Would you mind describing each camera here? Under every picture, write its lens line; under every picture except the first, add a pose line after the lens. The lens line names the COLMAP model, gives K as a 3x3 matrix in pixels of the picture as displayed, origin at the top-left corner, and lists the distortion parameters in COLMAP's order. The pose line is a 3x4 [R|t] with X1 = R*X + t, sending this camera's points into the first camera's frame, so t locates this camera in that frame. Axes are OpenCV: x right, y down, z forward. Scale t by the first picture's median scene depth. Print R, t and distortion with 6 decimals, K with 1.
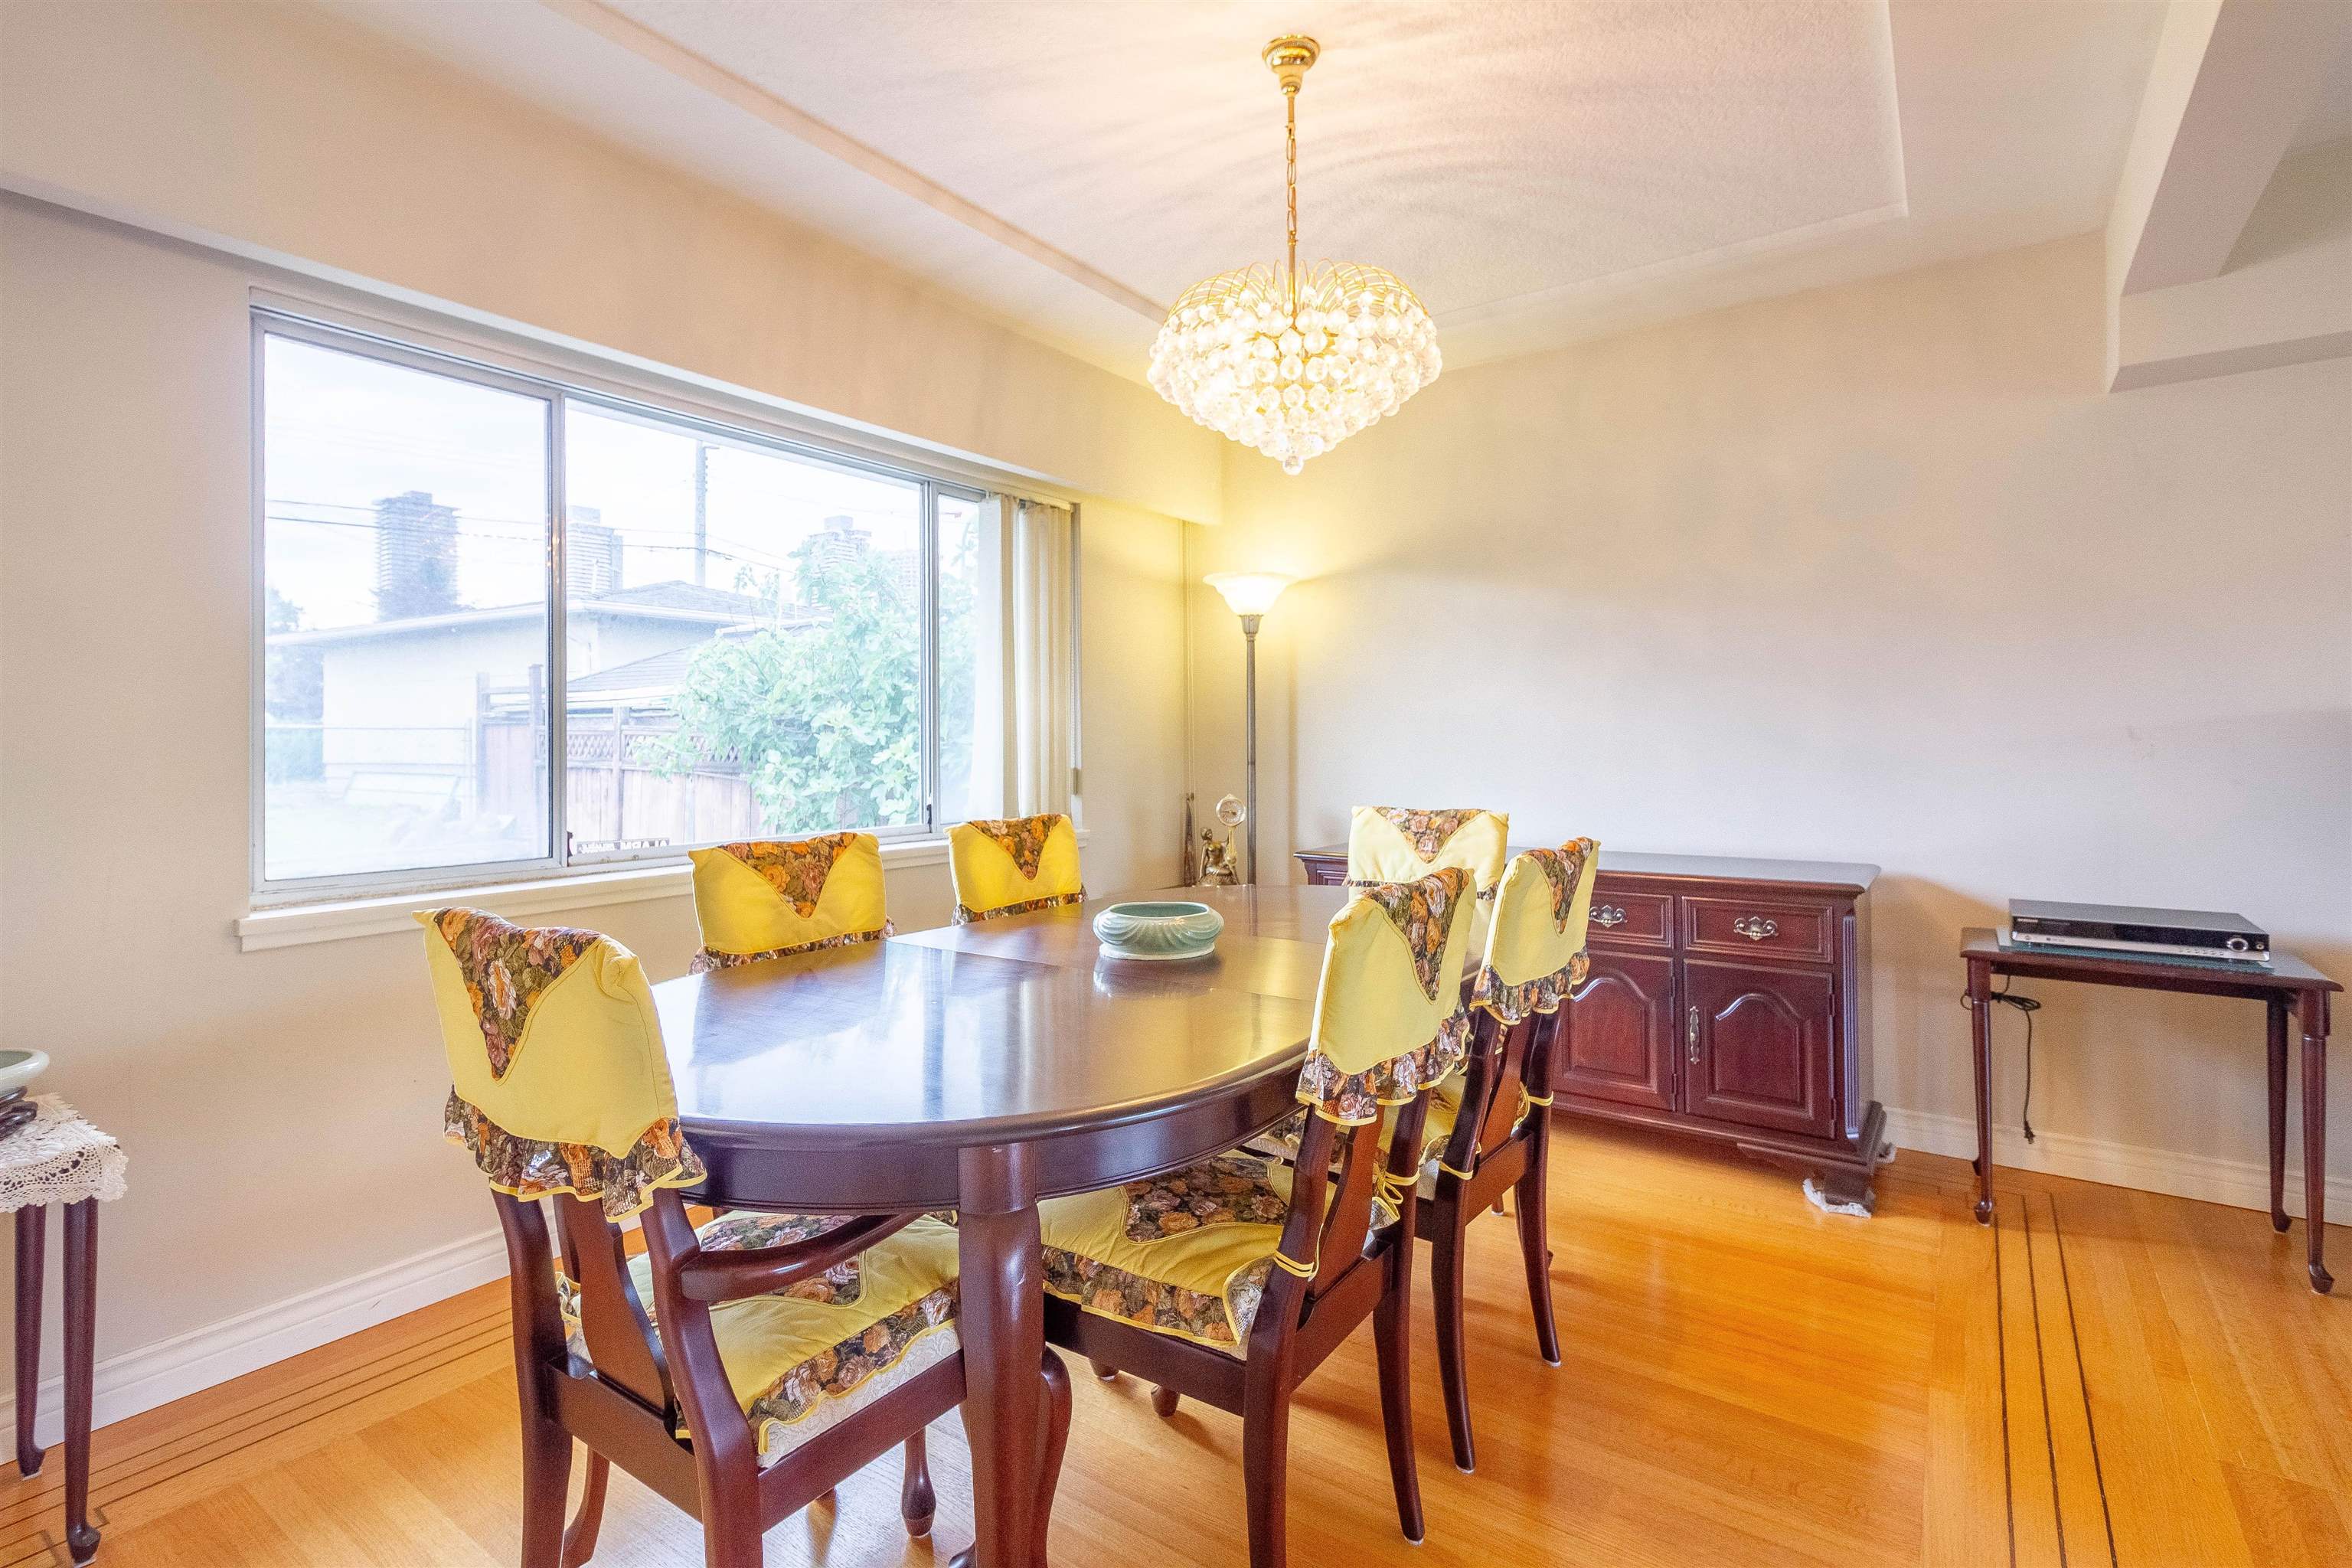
lens RADIAL K [[1105.5, 0, 1196.0], [0, 1105.5, 733.0], [0, 0, 1]] dist [0.003739, 0.000315]
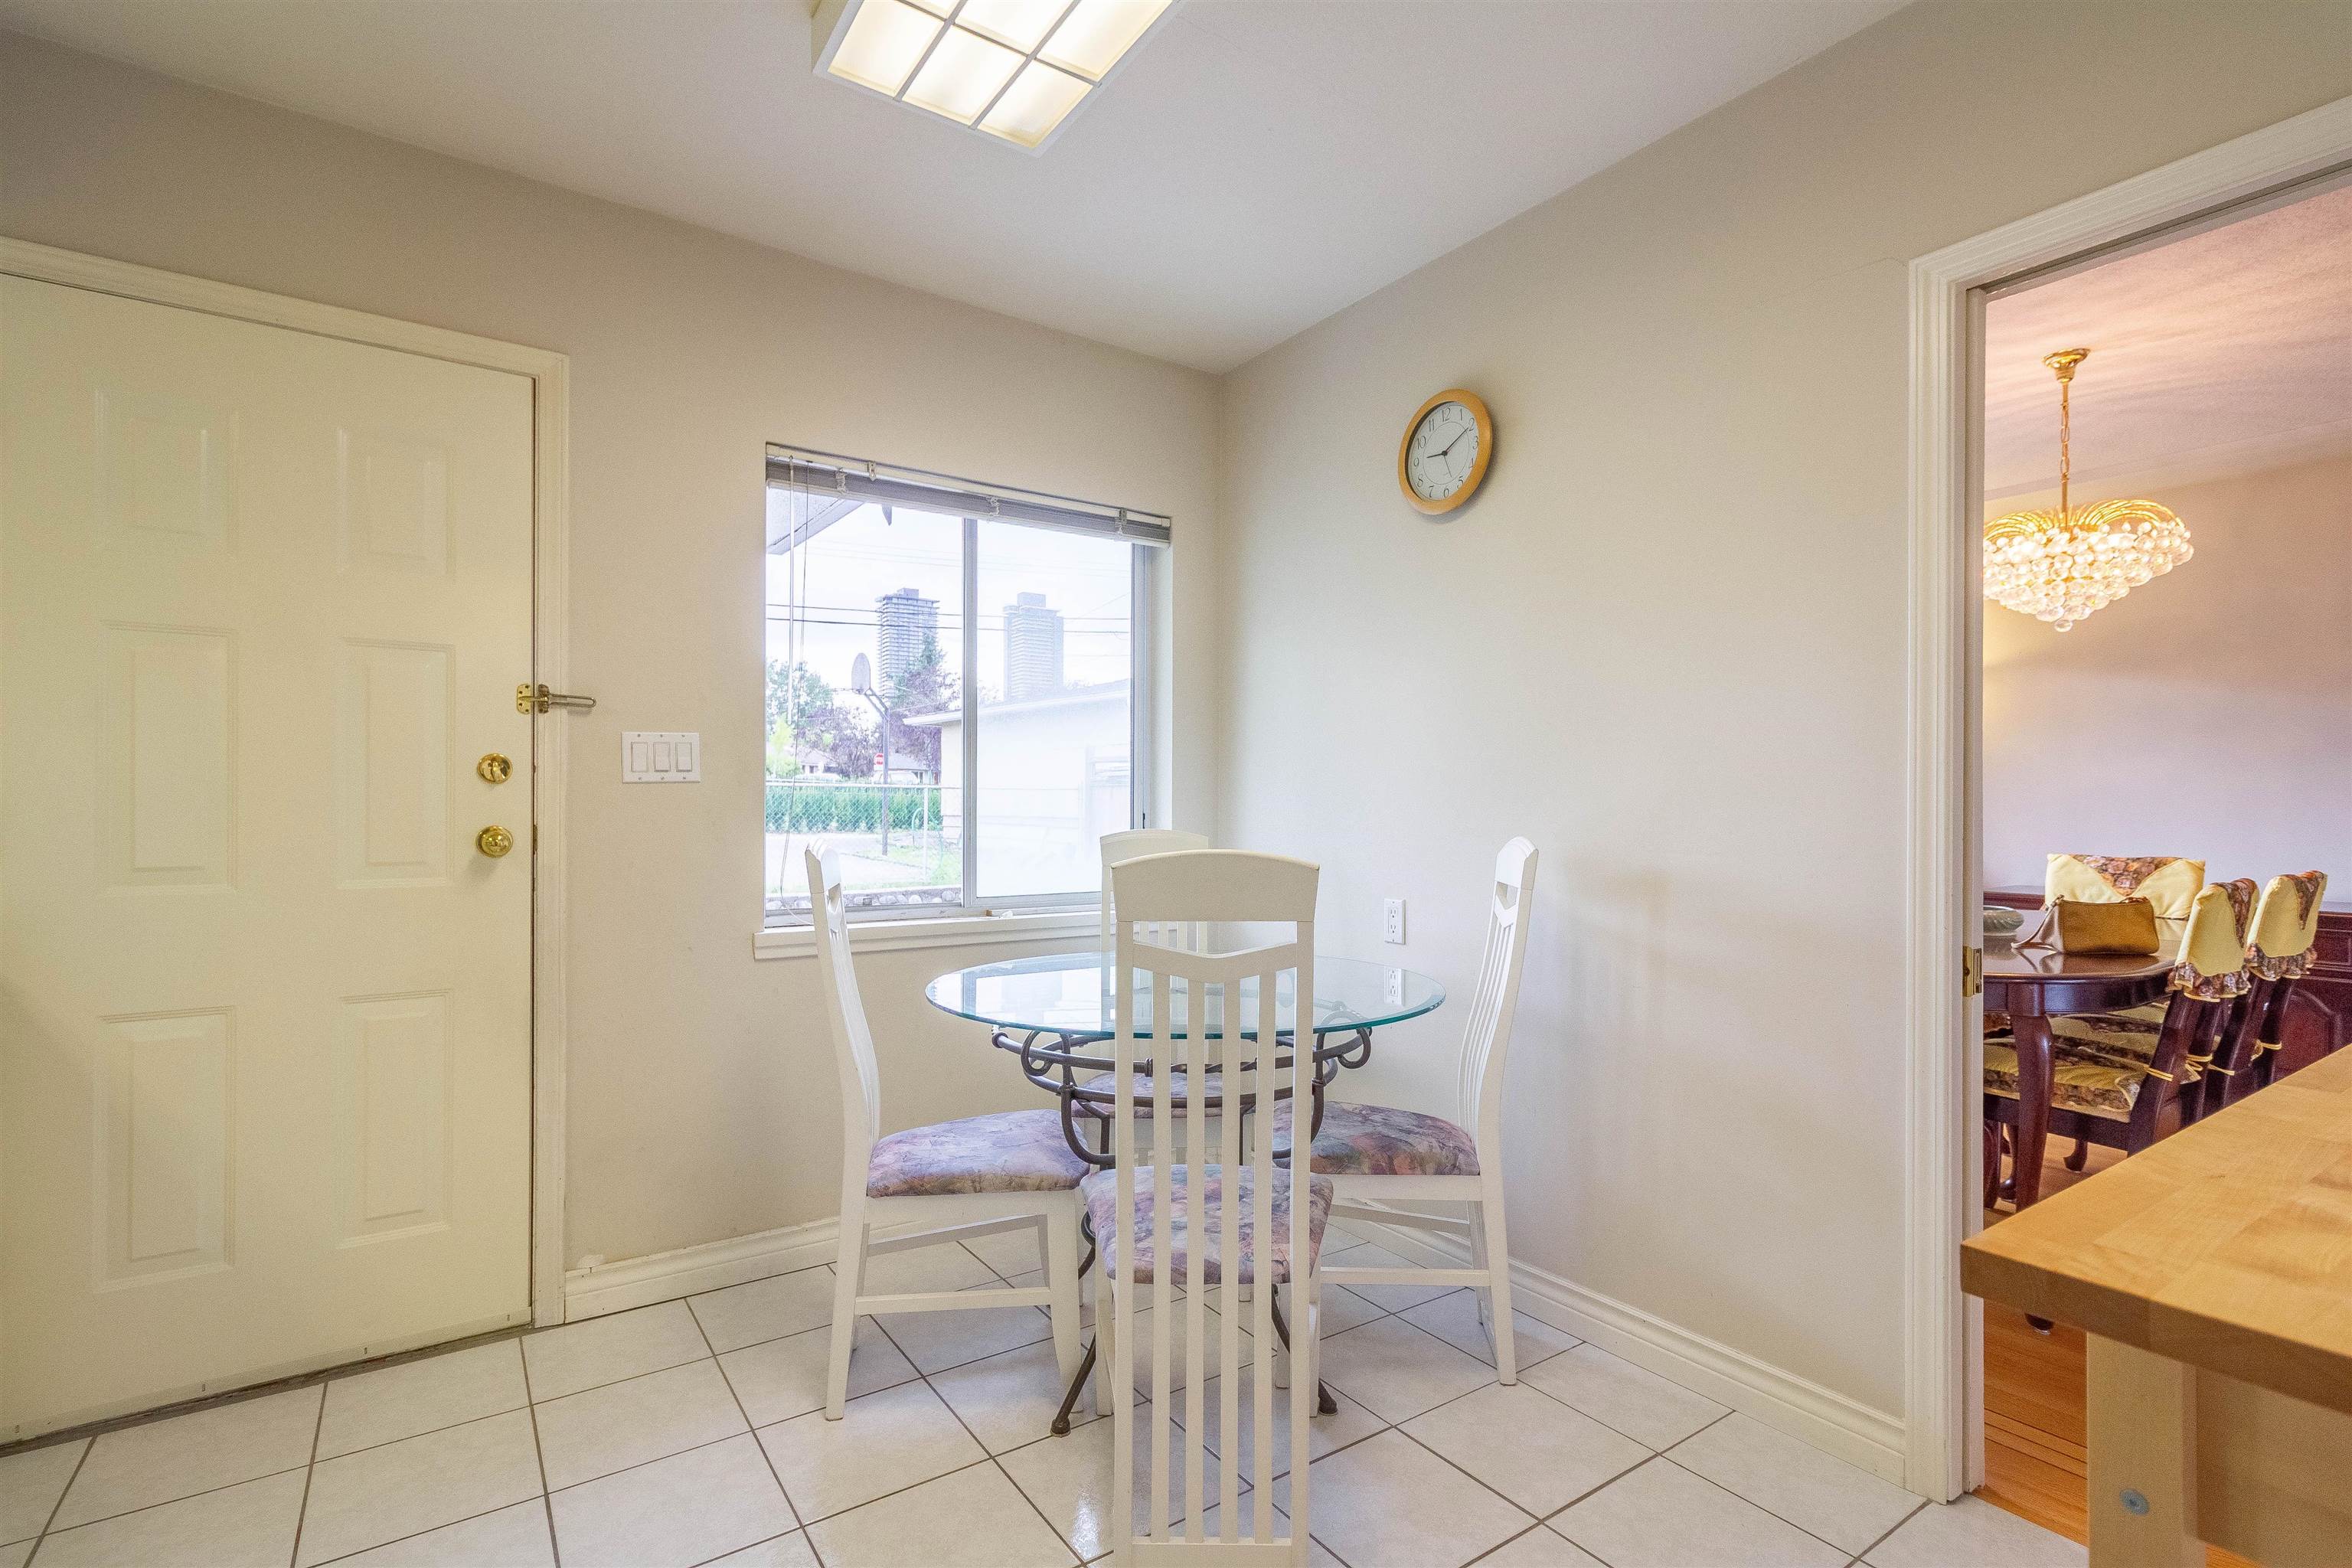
lens RADIAL K [[1105.5, 0, 1178.6], [0, 1105.5, 804.7], [0, 0, 1]] dist [0.003739, 0.000315]
pose [[0.937369, 0.010677, -0.348175, -0.559035], [-0.007211, 0.999911, 0.011248, -0.001631], [0.348264, -0.008033, 0.937362, -0.929529]]
